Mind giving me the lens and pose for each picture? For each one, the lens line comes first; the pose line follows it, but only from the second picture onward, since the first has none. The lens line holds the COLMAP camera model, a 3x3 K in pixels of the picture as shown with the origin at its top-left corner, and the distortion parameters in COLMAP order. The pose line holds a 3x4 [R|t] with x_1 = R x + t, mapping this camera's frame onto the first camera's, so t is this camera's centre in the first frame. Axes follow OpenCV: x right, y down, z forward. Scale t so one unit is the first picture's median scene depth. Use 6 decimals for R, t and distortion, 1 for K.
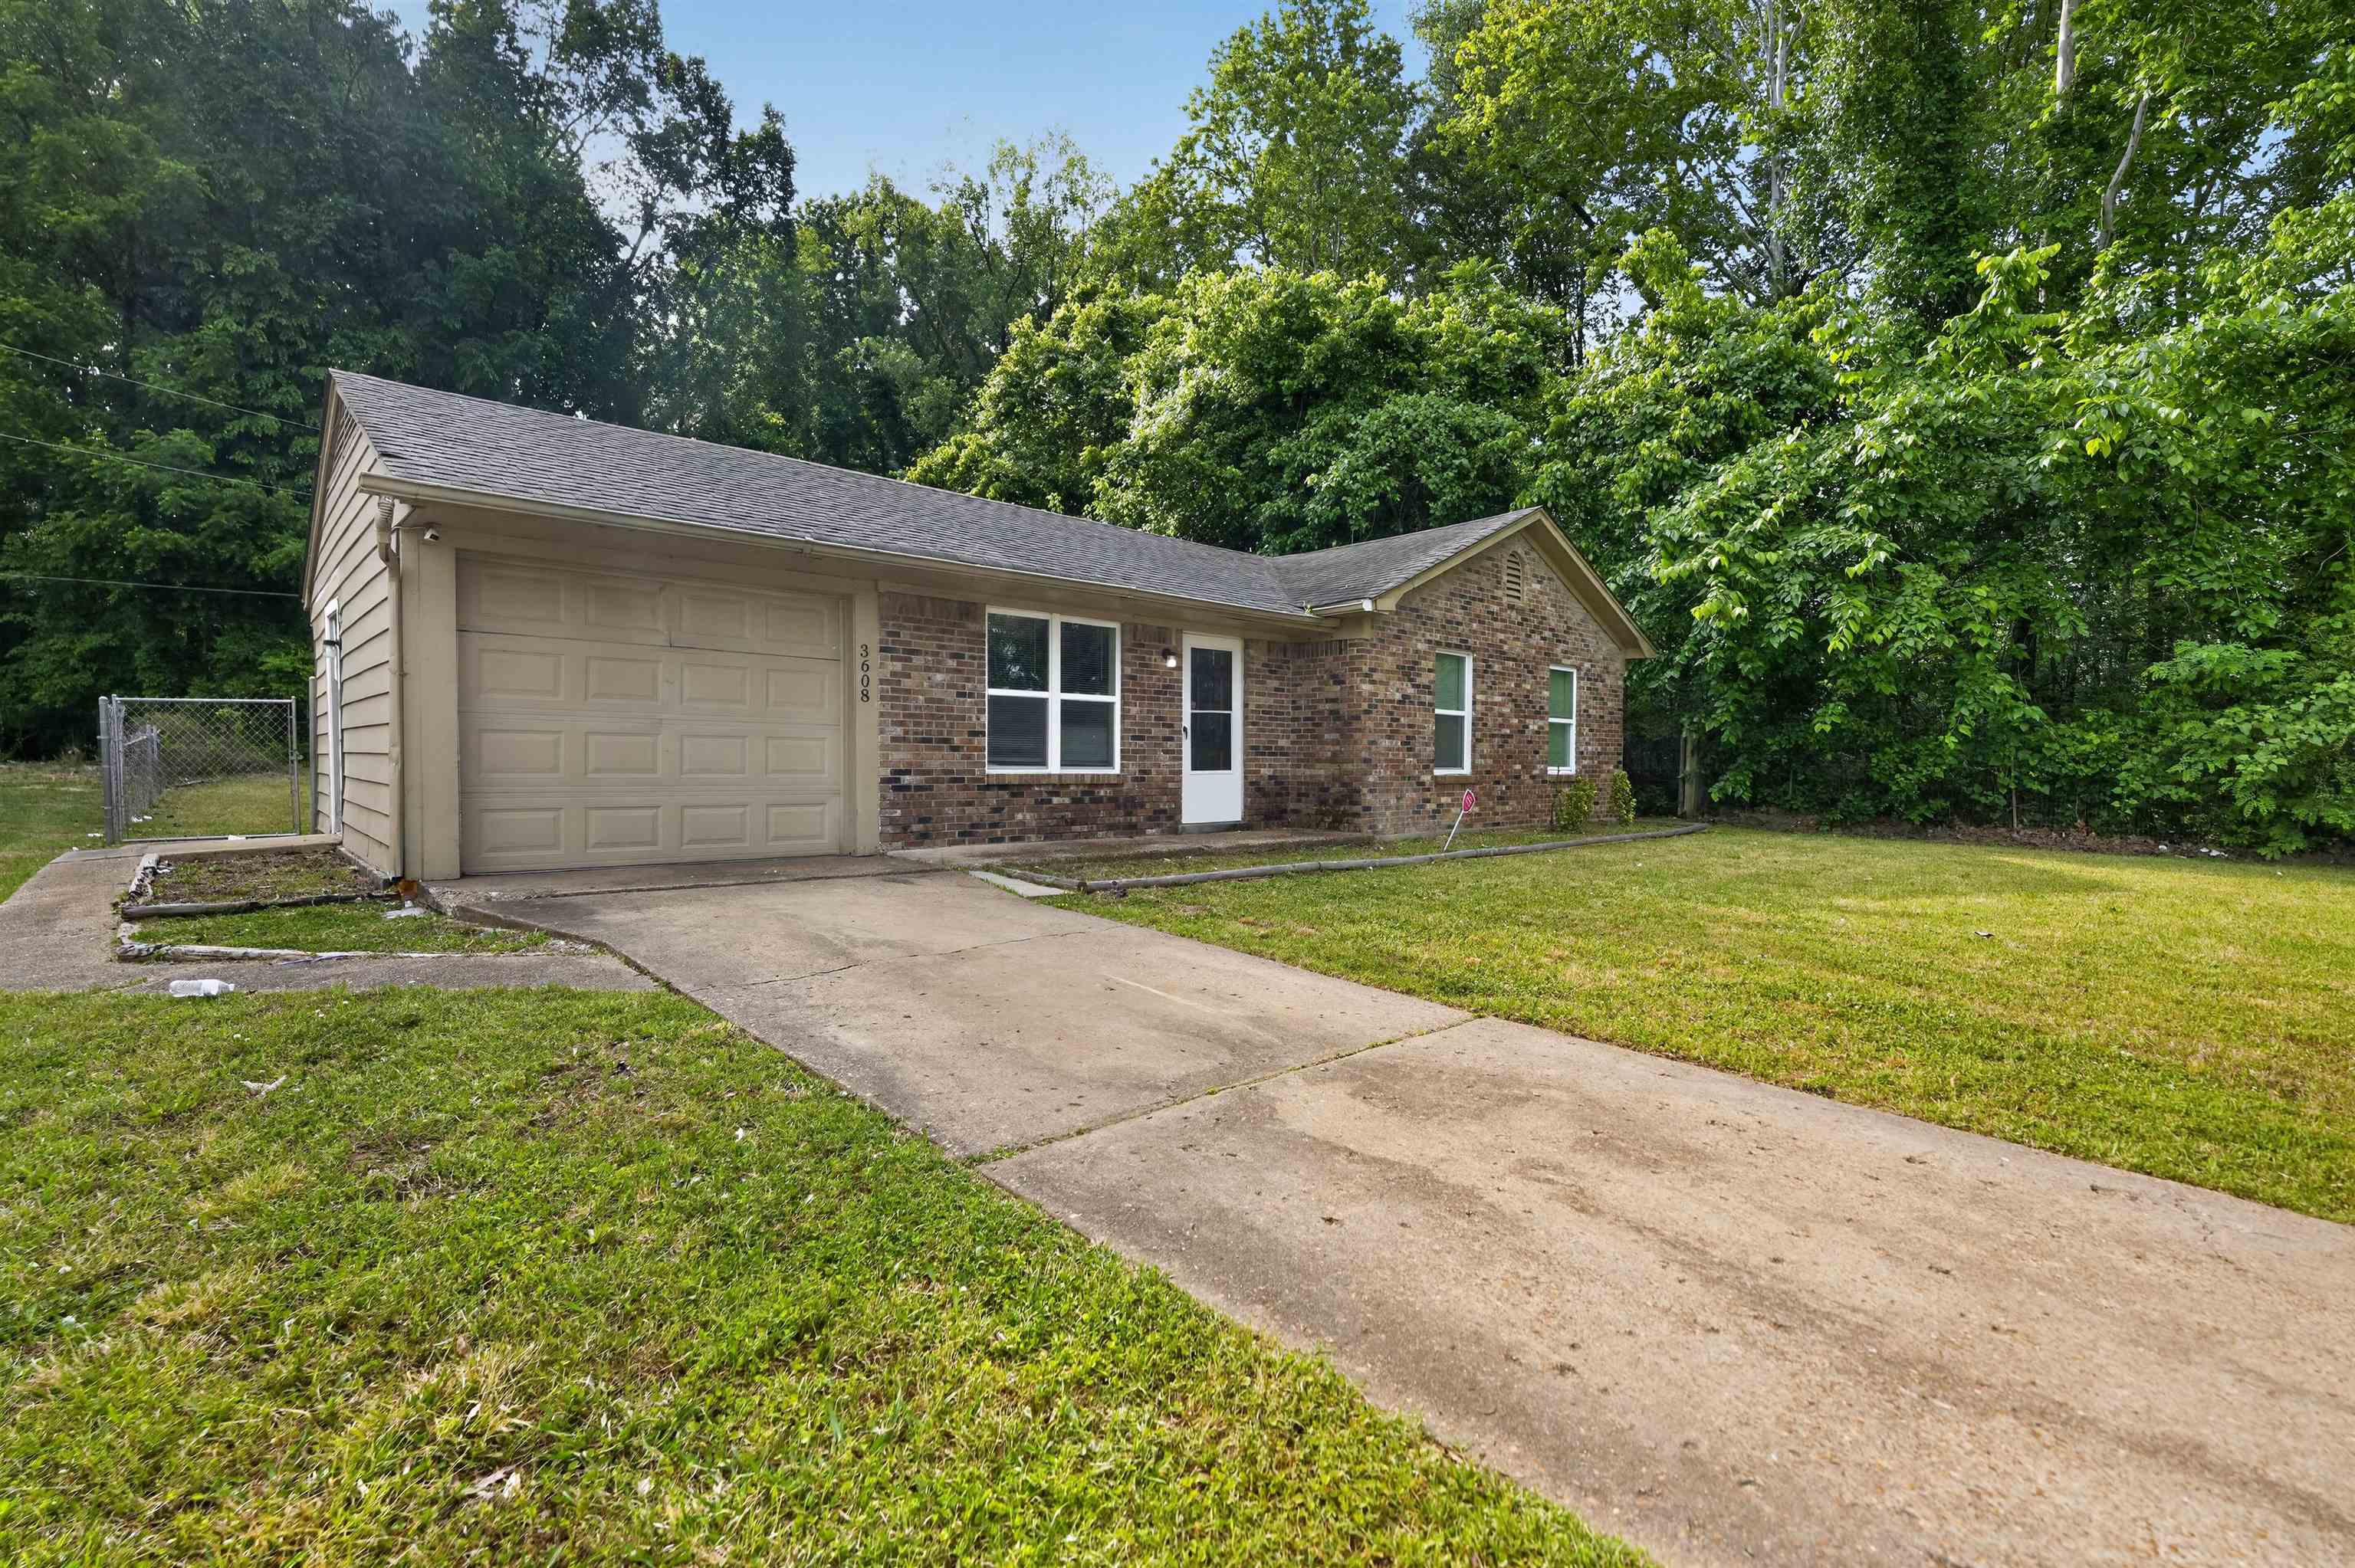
lens RADIAL K [[1071.1, 0, 1173.3], [0, 1071.1, 764.5], [0, 0, 1]] dist [-0.014714, 0.001608]
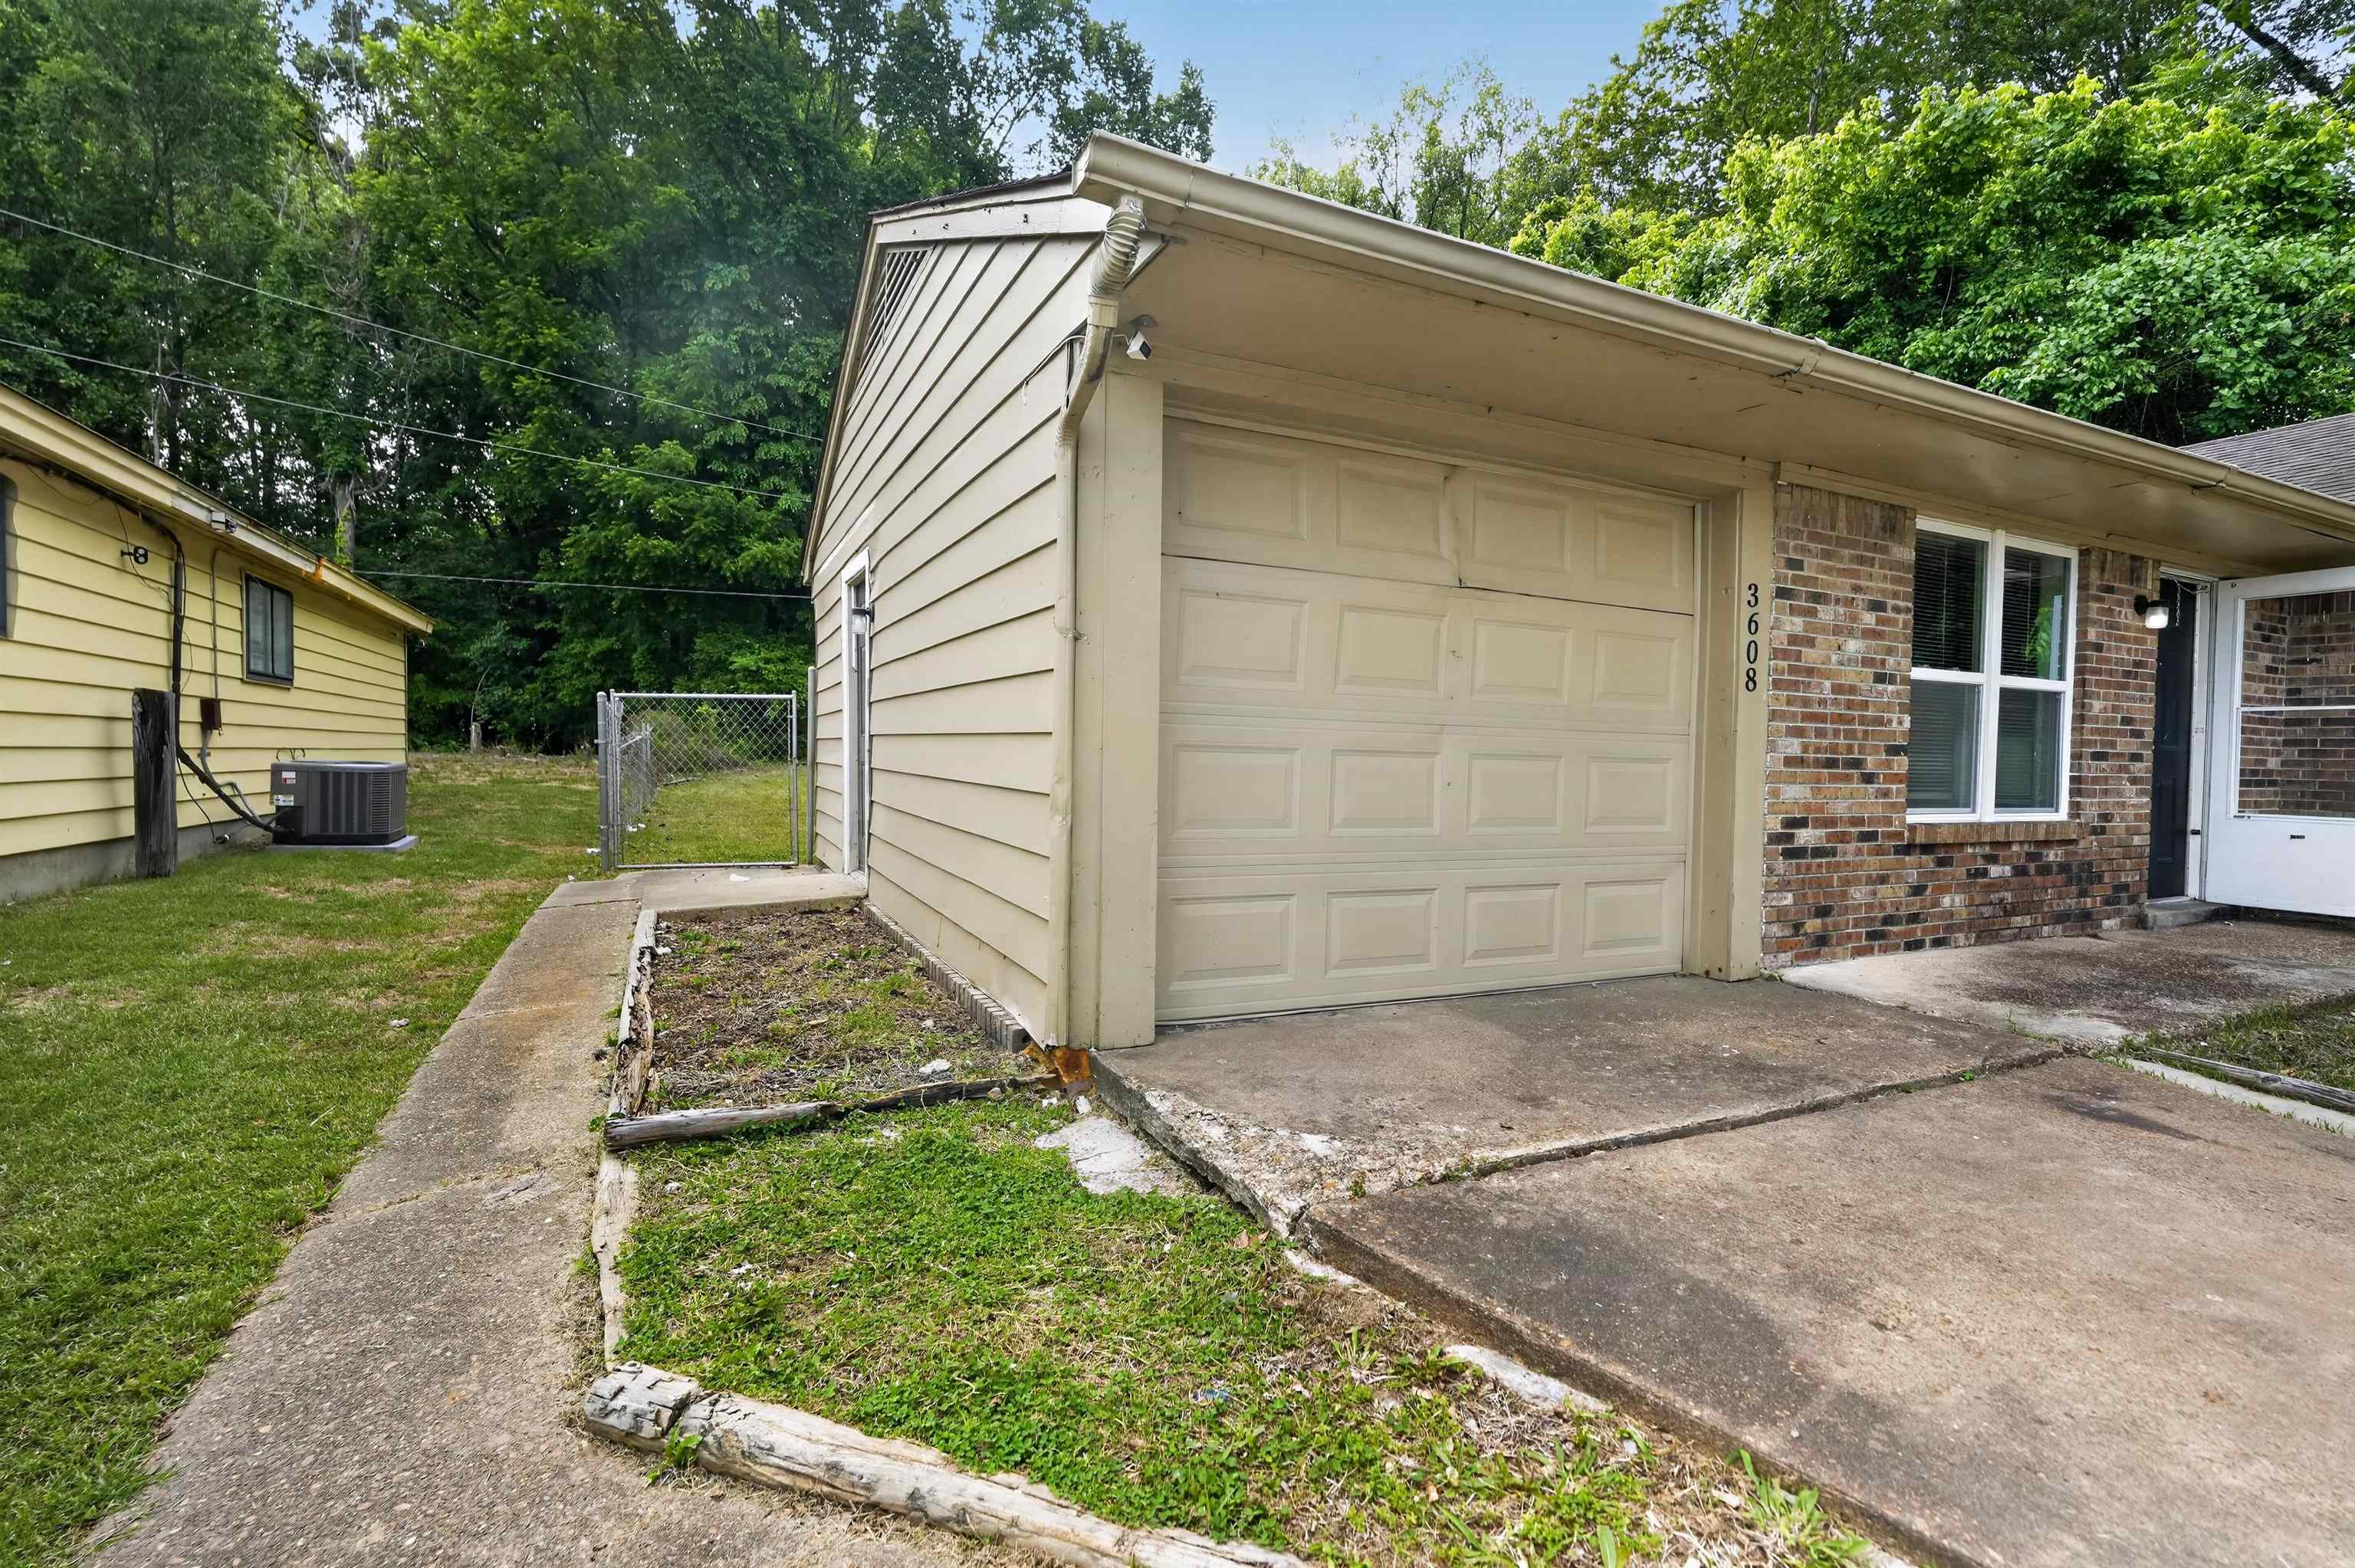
lens RADIAL K [[1076.1, 0, 1171.6], [0, 1076.1, 752.0], [0, 0, 1]] dist [-0.012270, 0.000480]
pose [[0.952599, 0.010963, -0.304032, -0.303496], [-0.013372, 0.999894, -0.005843, -0.016413], [0.303935, 0.009632, 0.952644, 0.308042]]
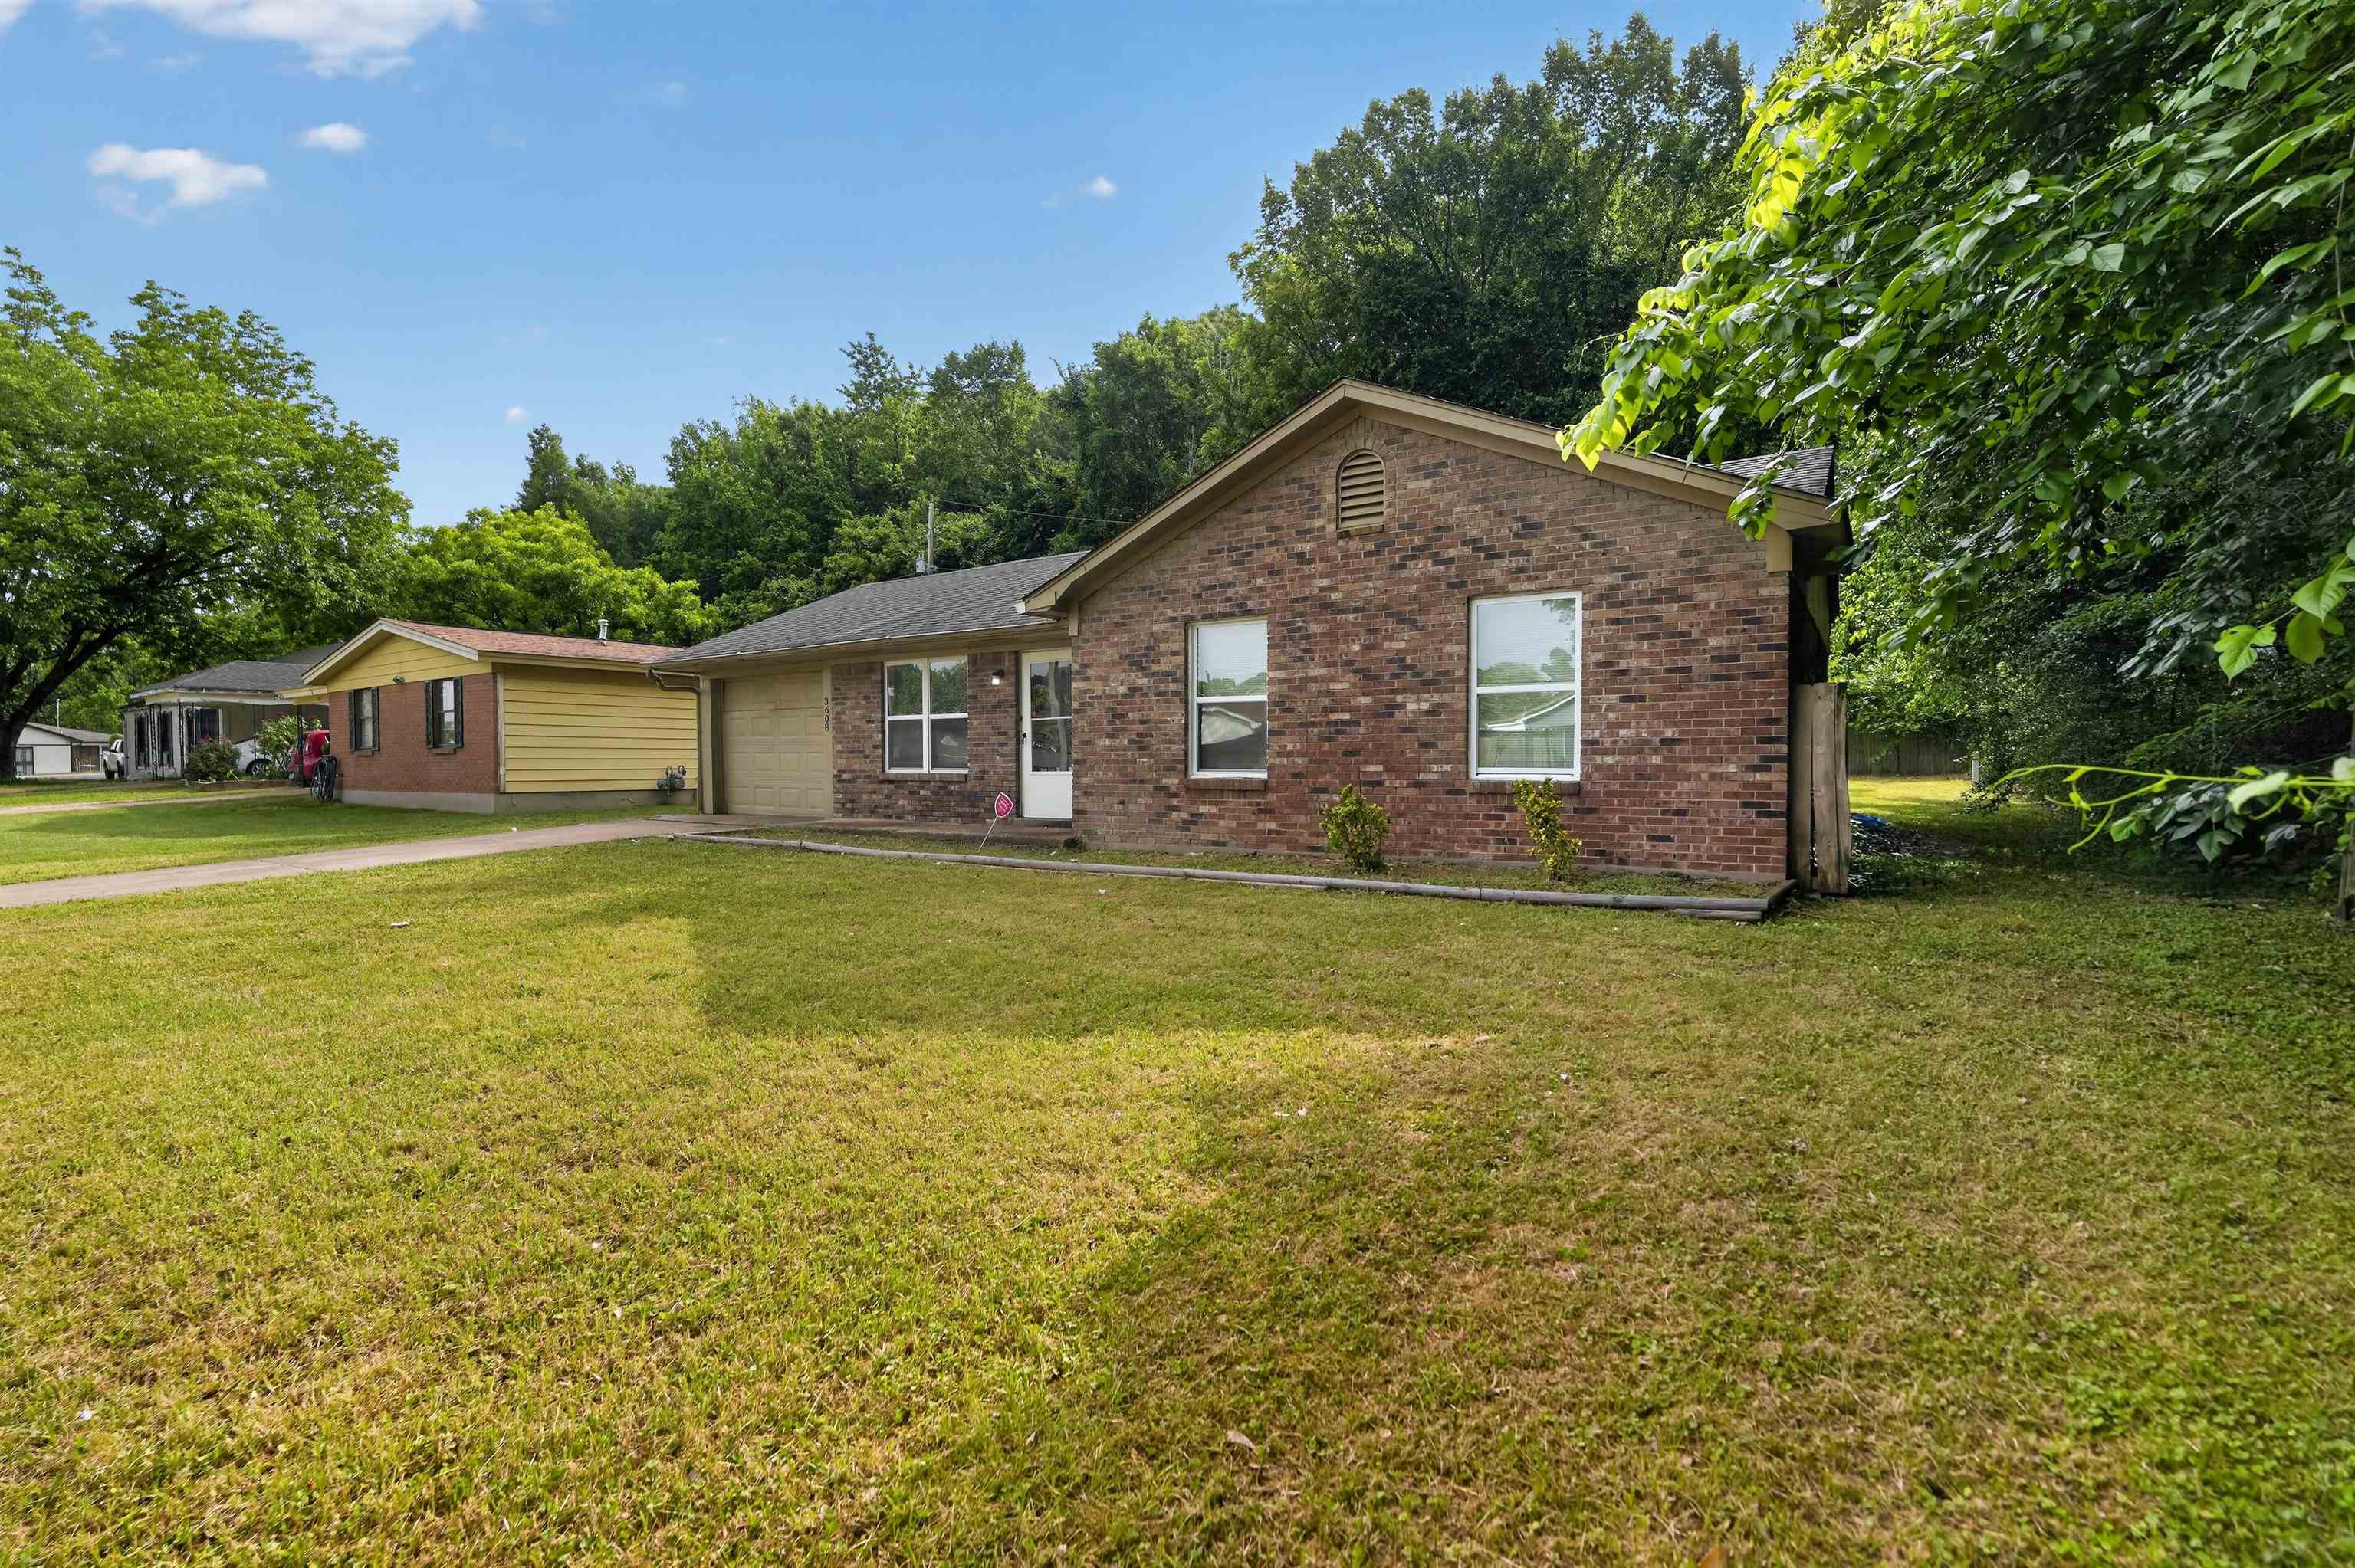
lens RADIAL K [[1076.1, 0, 1171.6], [0, 1076.1, 752.0], [0, 0, 1]] dist [-0.012270, 0.000480]
pose [[0.204093, -0.016282, -0.978816, 1.169646], [0.001033, 0.999865, -0.016416, 0.003641], [0.978951, 0.002339, 0.204082, 0.908234]]
